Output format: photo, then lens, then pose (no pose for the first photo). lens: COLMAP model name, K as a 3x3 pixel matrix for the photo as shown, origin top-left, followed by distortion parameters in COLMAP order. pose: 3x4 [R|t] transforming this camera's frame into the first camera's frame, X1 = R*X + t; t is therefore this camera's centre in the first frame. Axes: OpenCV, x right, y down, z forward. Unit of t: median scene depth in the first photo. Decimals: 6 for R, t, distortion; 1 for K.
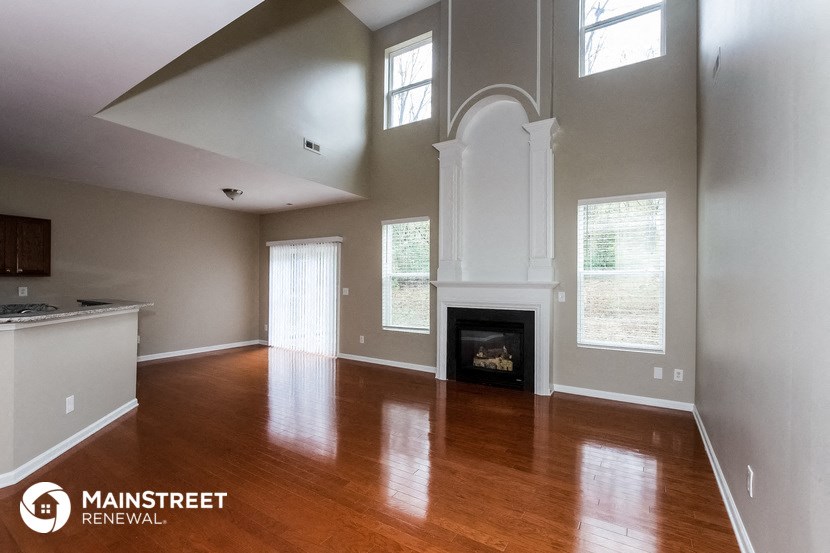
lens RADIAL K [[370.4, 0, 415.0], [0, 370.4, 276.5], [0, 0, 1]] dist [-0.001739, -0.000299]
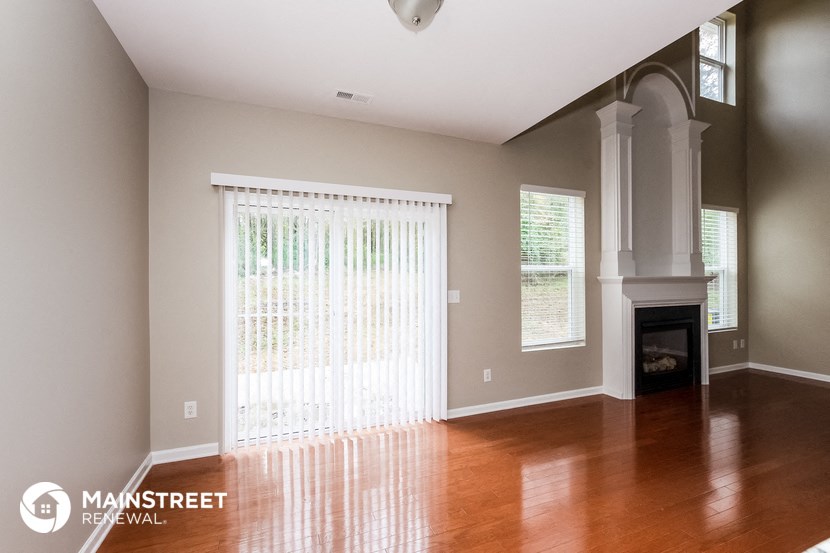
lens RADIAL K [[370.4, 0, 415.0], [0, 370.4, 276.5], [0, 0, 1]] dist [-0.001739, -0.000299]
pose [[0.594462, 0.007756, 0.804086, -0.780187], [0.006814, 0.999869, -0.014682, 0.020984], [-0.804095, 0.014207, 0.594331, 0.829330]]
